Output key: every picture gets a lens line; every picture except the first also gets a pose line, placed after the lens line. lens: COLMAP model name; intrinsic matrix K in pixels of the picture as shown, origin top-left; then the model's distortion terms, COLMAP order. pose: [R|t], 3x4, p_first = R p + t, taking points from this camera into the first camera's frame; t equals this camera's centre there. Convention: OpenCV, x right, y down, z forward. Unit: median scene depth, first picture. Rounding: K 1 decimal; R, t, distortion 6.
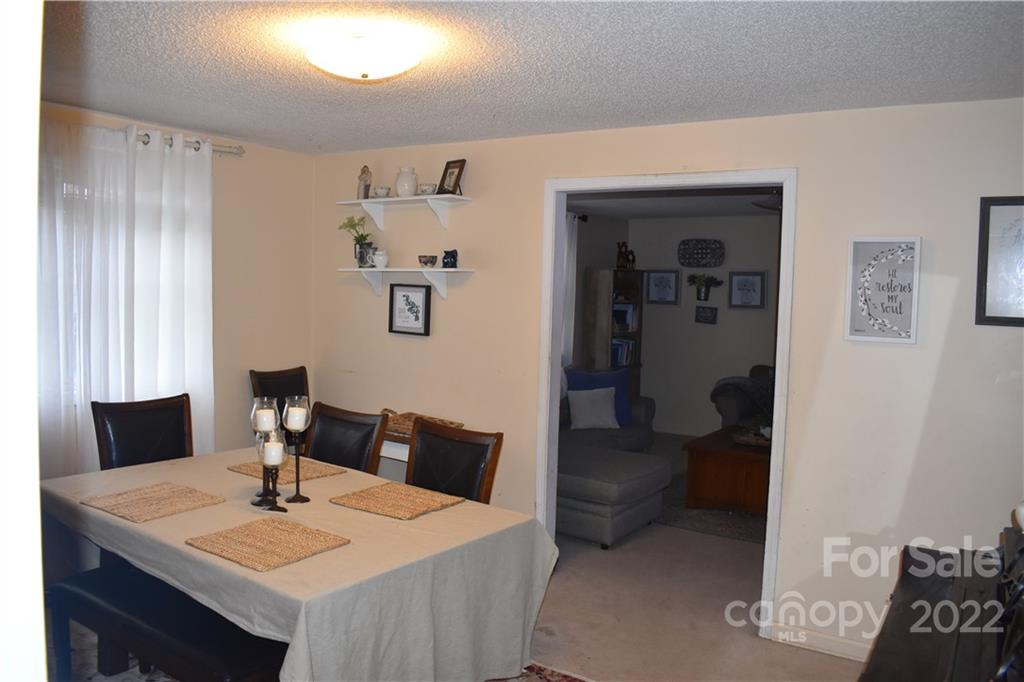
lens RADIAL K [[799.4, 0, 512.5], [0, 799.4, 340.5], [0, 0, 1]] dist [-0.094834, 0.014159]
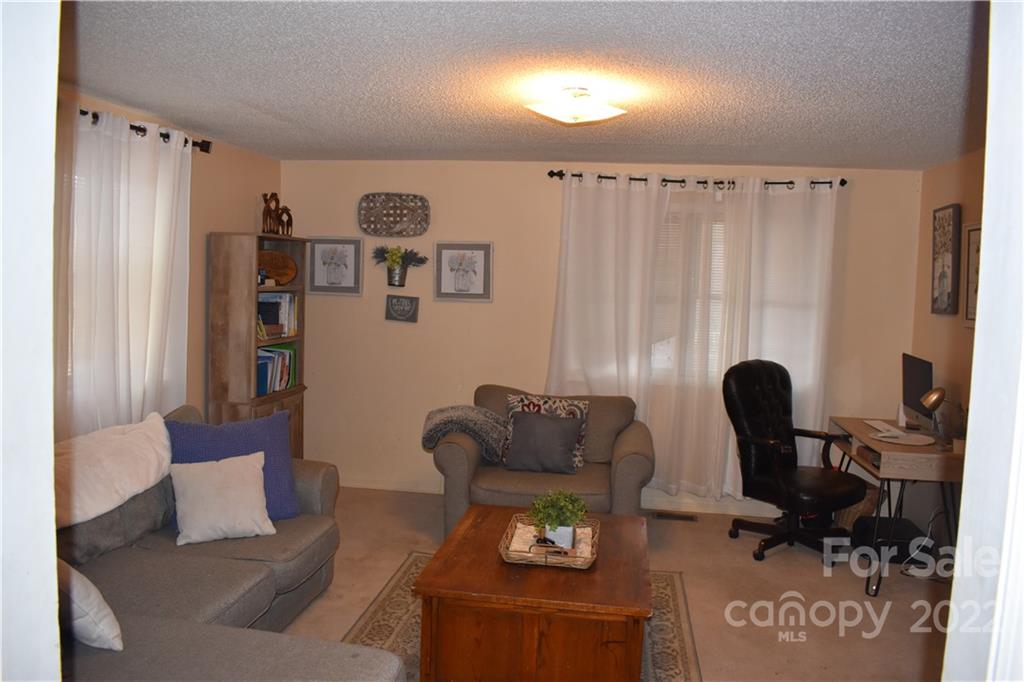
lens RADIAL K [[799.4, 0, 510.2], [0, 799.4, 338.0], [0, 0, 1]] dist [-0.094834, 0.014159]
pose [[0.908281, -0.024355, 0.417651, 0.046964], [0.015437, 0.999575, 0.024717, -0.022603], [-0.418076, -0.016003, 0.908271, 0.358787]]
